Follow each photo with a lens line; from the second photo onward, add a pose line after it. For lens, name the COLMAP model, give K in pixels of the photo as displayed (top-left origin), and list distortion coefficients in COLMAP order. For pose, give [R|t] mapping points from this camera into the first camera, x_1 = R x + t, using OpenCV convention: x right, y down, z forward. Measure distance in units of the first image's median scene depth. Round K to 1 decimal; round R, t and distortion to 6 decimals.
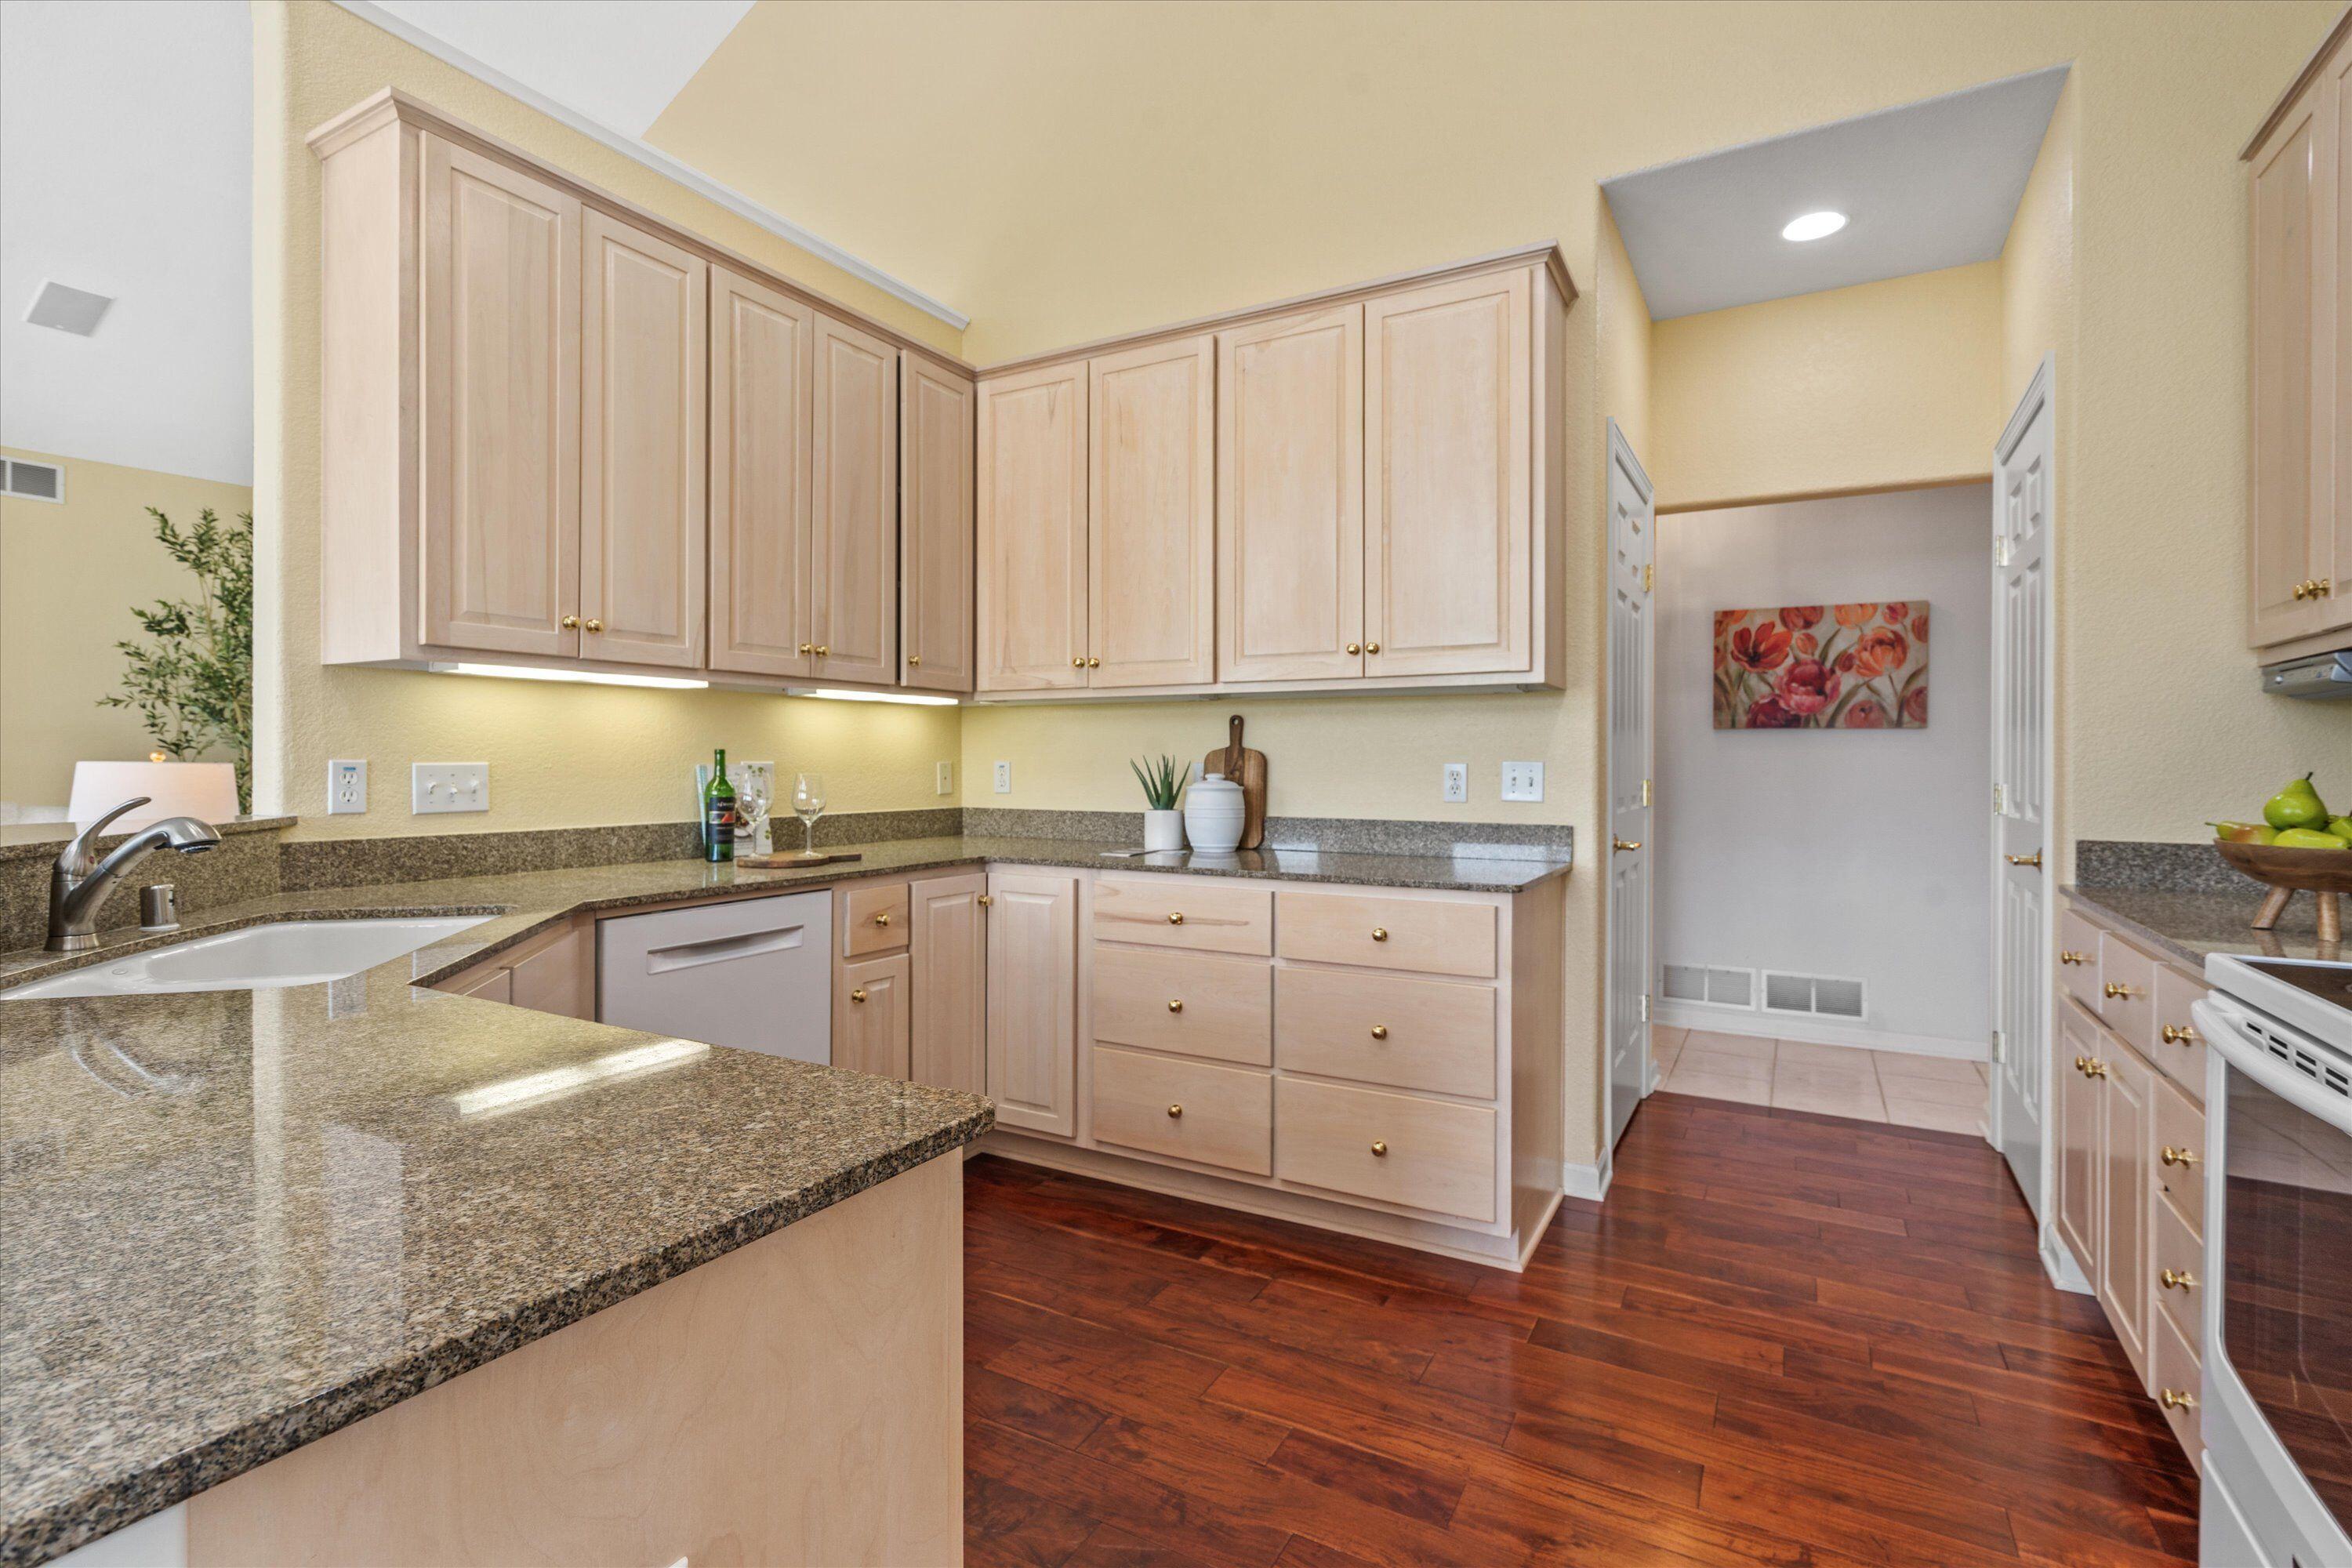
lens RADIAL K [[1095.1, 0, 1176.5], [0, 1095.1, 767.7], [0, 0, 1]] dist [-0.001640, 0.001927]
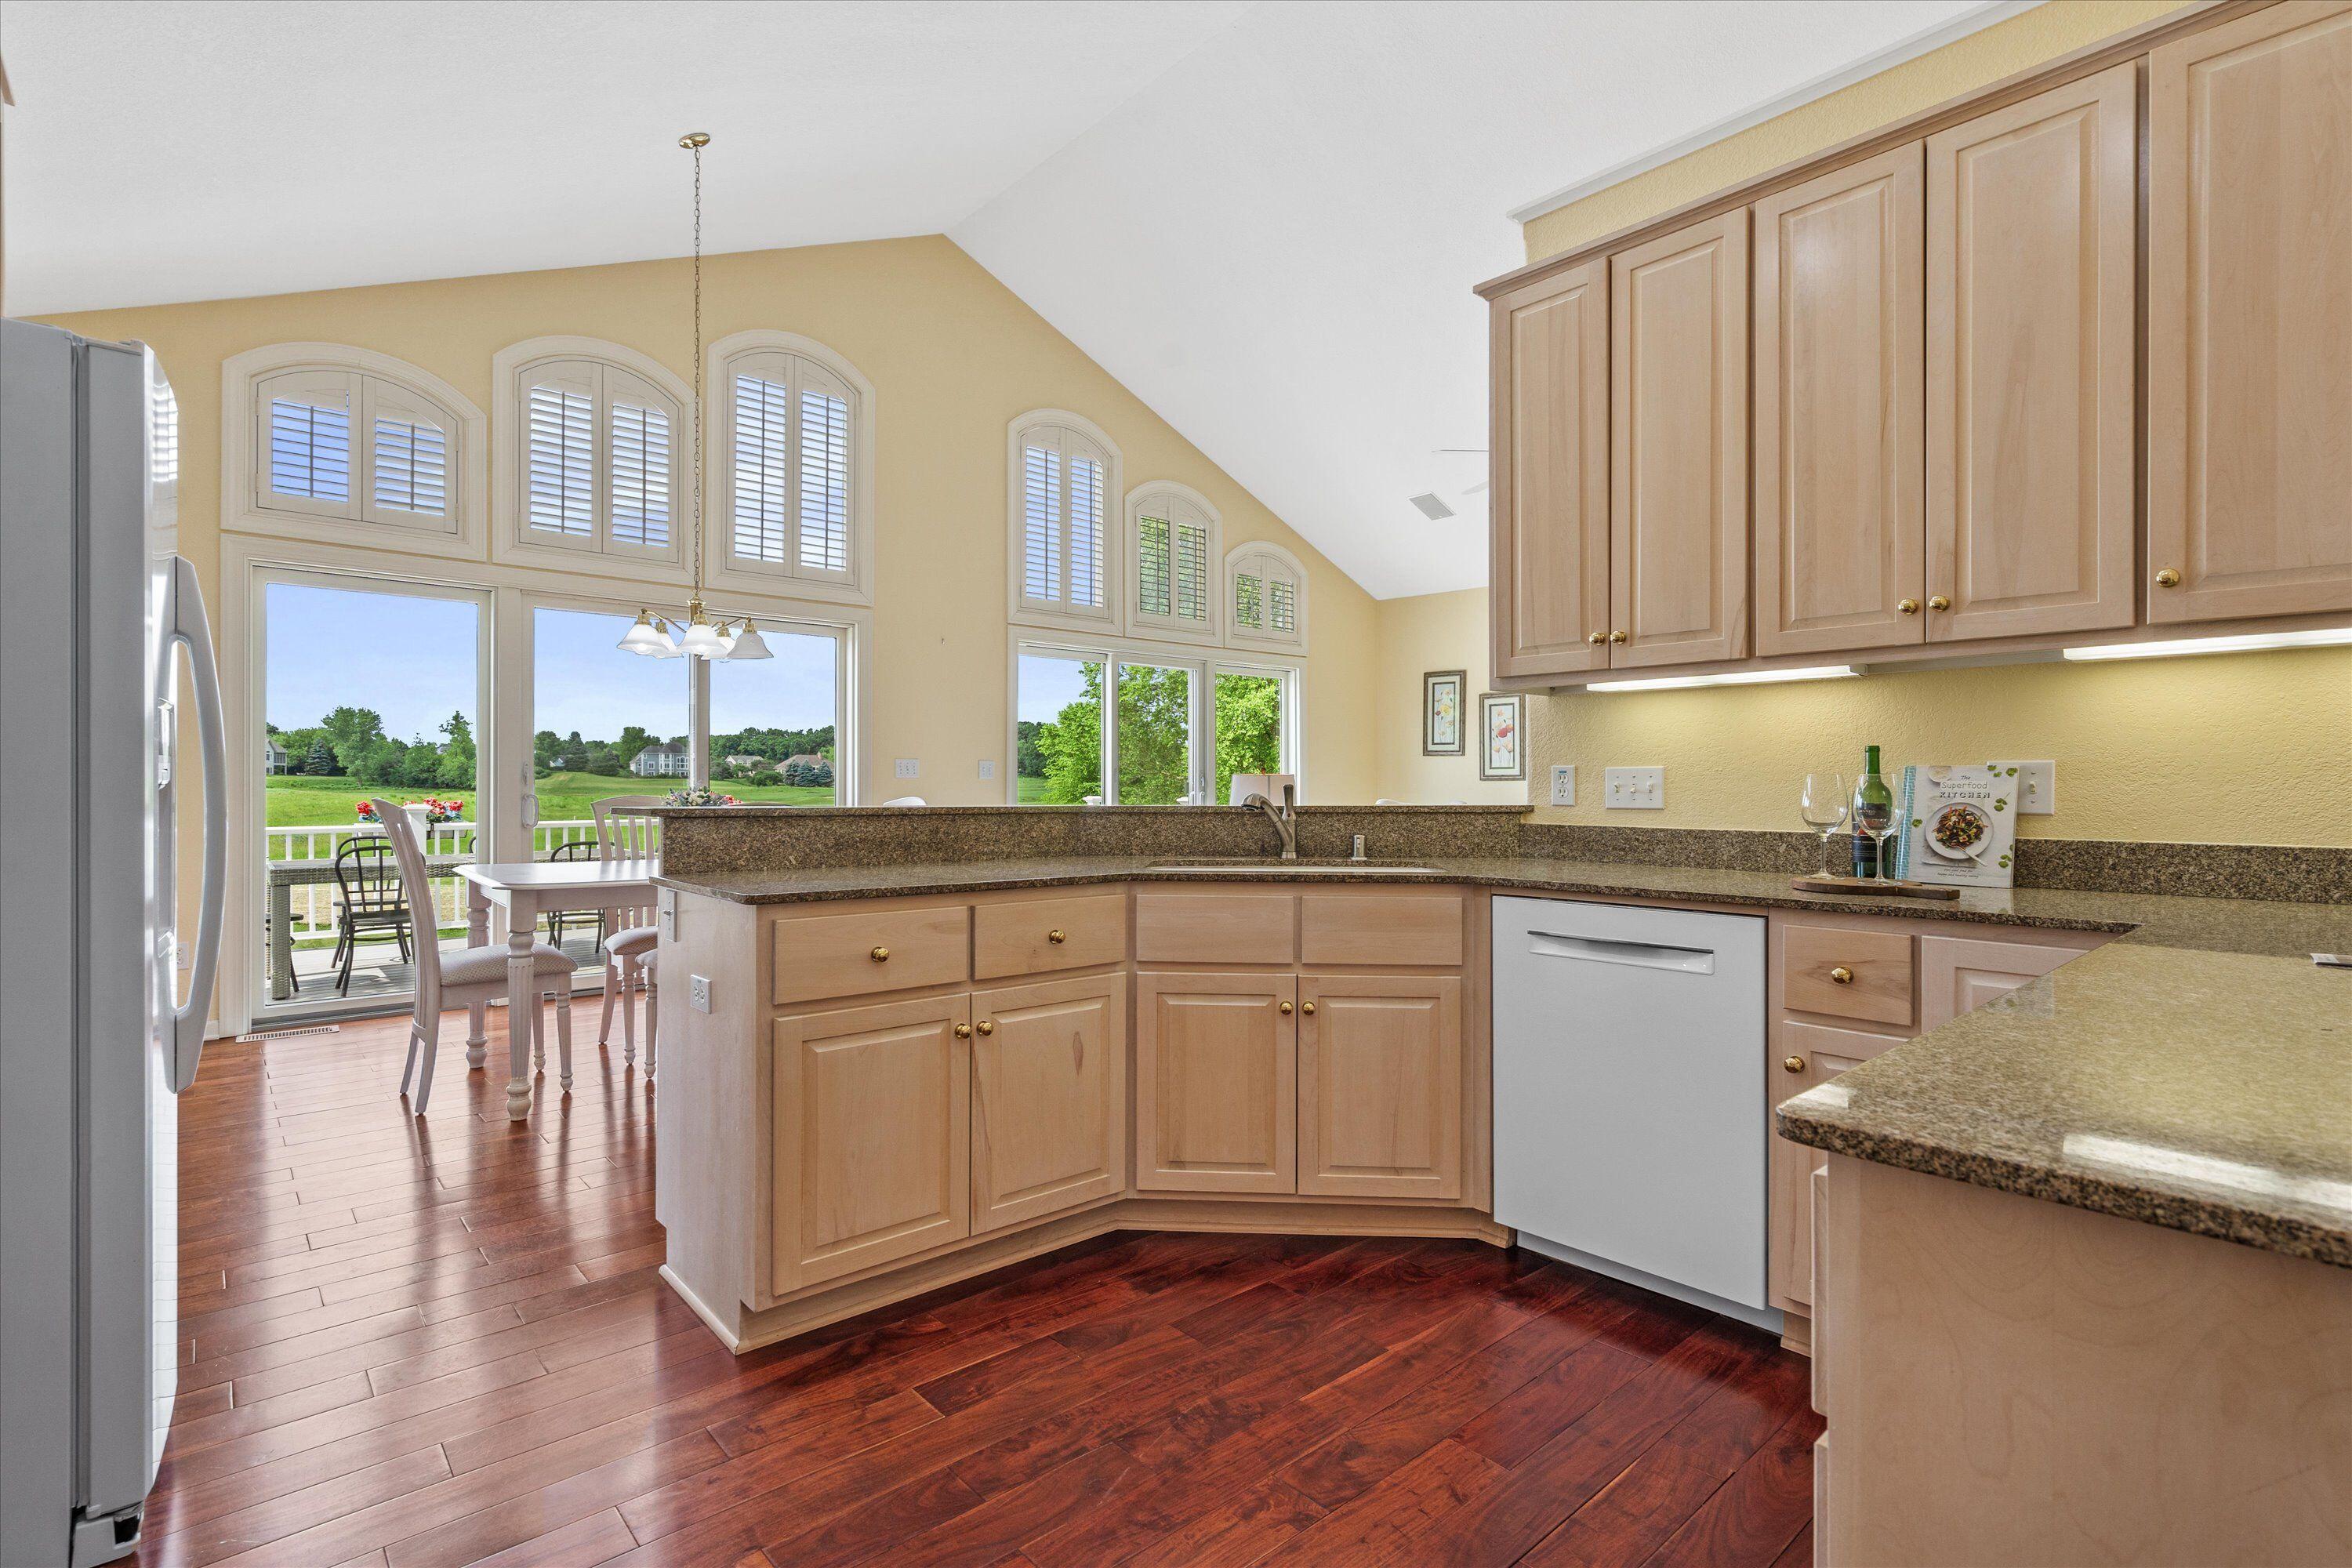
lens RADIAL K [[1095.1, 0, 1172.5], [0, 1095.1, 792.2], [0, 0, 1]] dist [-0.001640, 0.001927]
pose [[-0.323036, 0.002942, -0.946382, 0.587349], [-0.006590, 0.999964, 0.005358, 0.018794], [0.946364, 0.007967, -0.323005, 0.861431]]
